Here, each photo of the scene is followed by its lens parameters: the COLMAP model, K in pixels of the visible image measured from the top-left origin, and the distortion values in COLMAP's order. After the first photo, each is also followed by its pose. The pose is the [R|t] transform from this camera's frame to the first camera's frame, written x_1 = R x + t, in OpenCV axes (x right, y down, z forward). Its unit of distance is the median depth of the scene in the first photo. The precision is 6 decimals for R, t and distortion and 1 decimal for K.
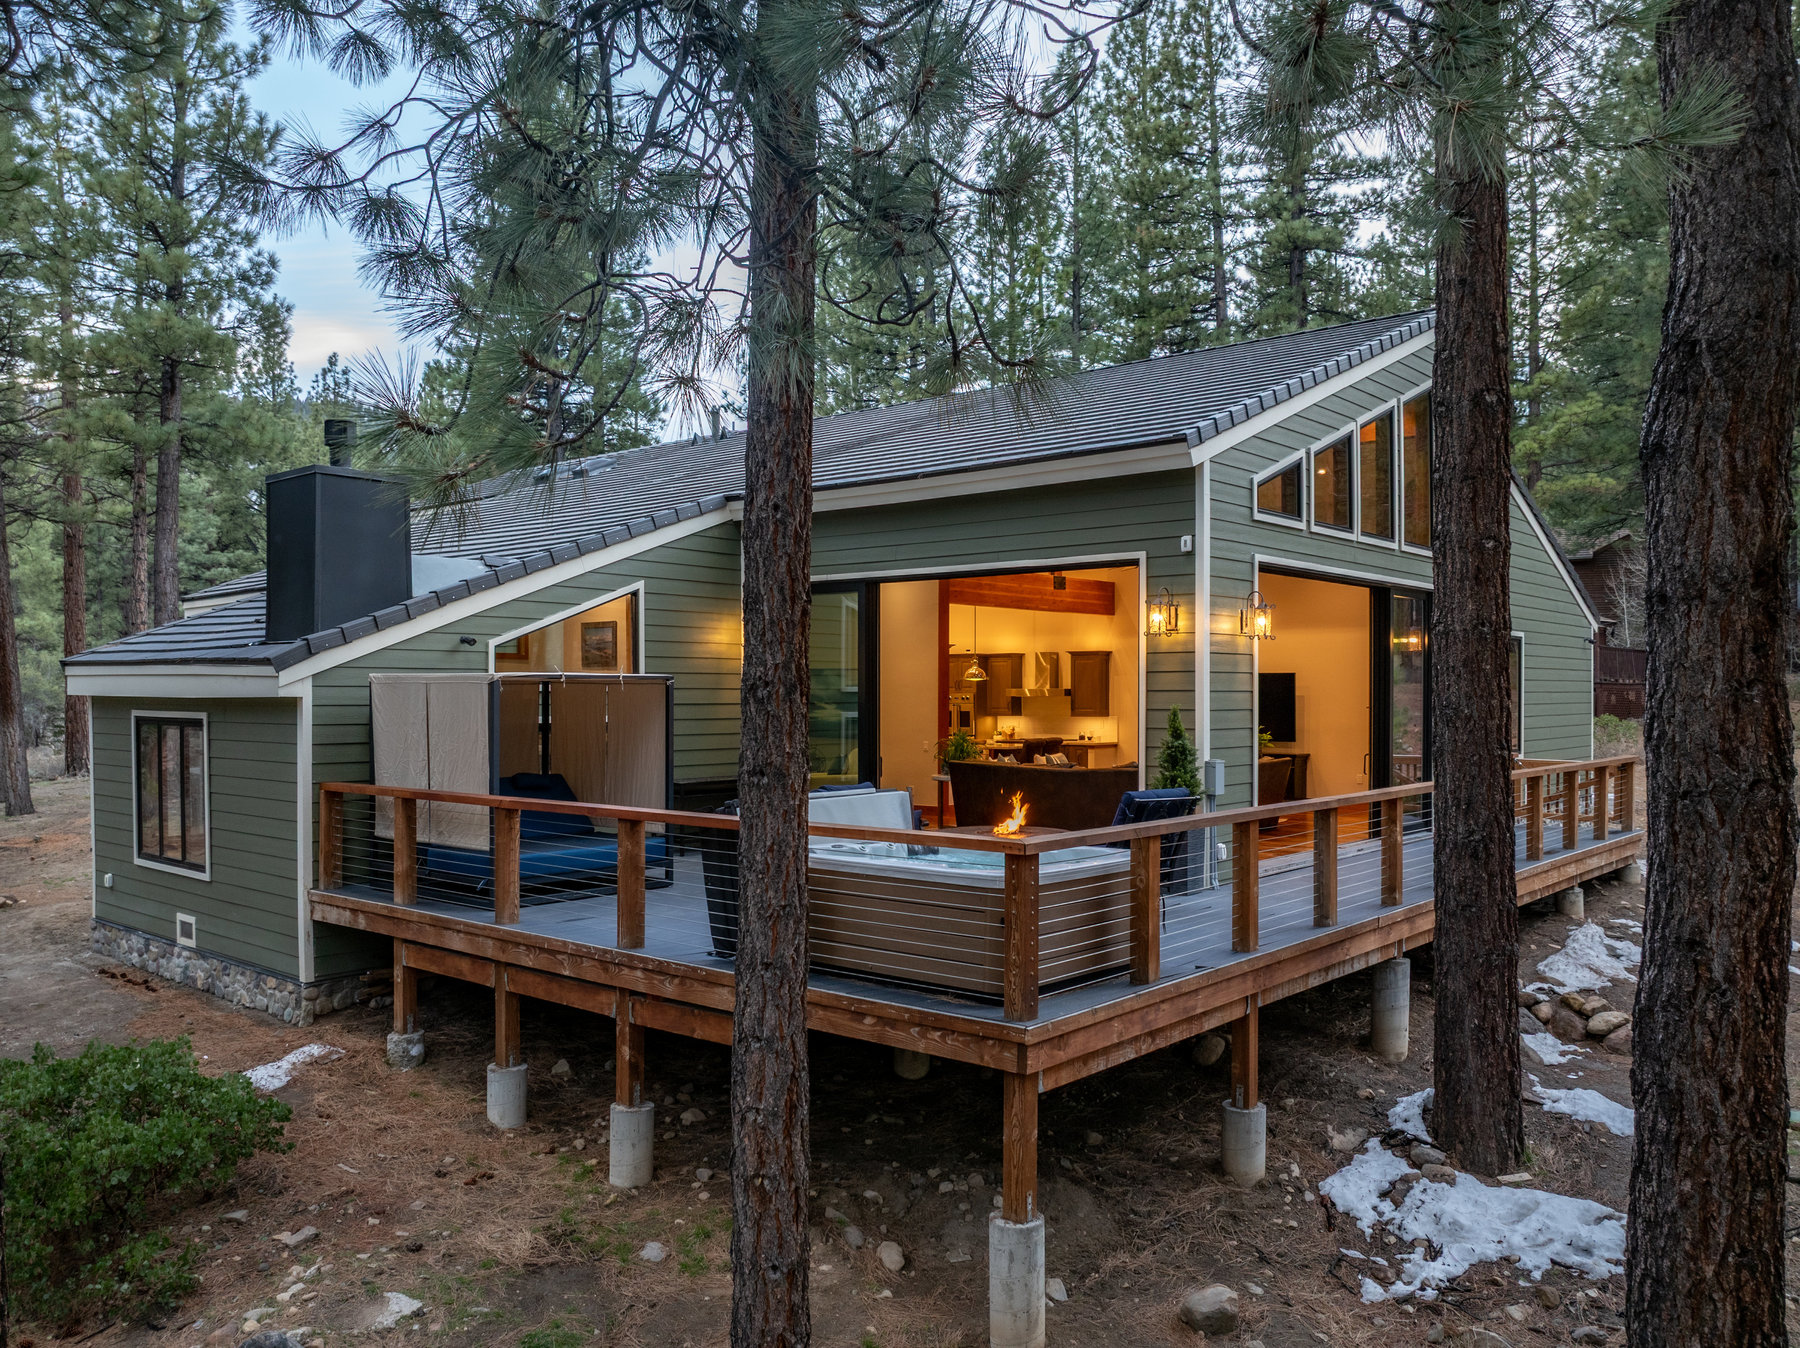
lens RADIAL K [[1327.4, 0, 900.0], [0, 1327.4, 674.0], [0, 0, 1]] dist [-0.043036, 0.008707]
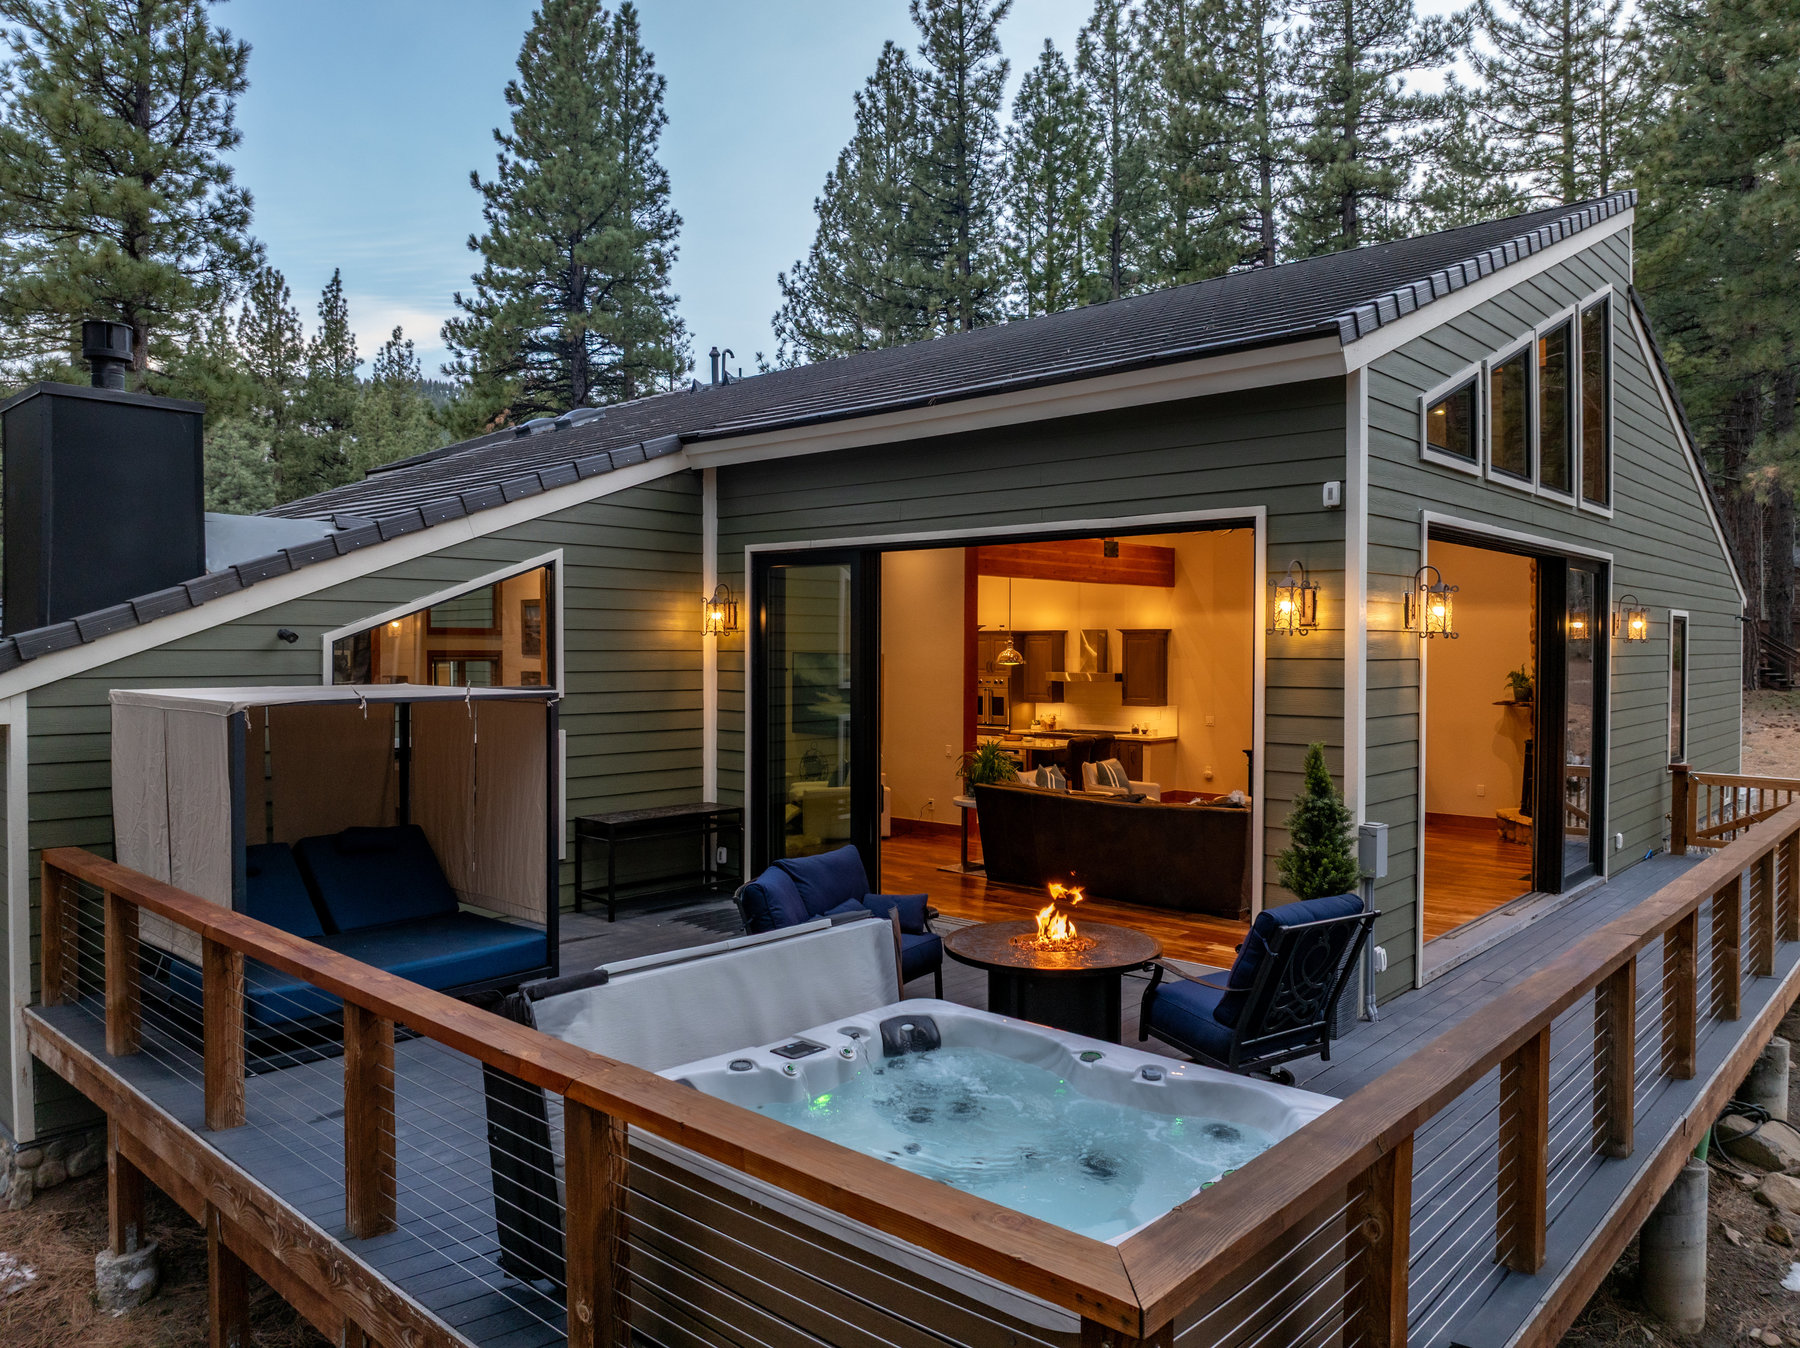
lens RADIAL K [[1252.5, 0, 896.6], [0, 1252.5, 652.9], [0, 0, 1]] dist [-0.032639, -0.000208]
pose [[0.999418, 0.002324, -0.034044, 0.011128], [-0.001753, 0.999858, 0.016788, -0.015091], [0.034079, -0.016719, 0.999279, 0.190201]]
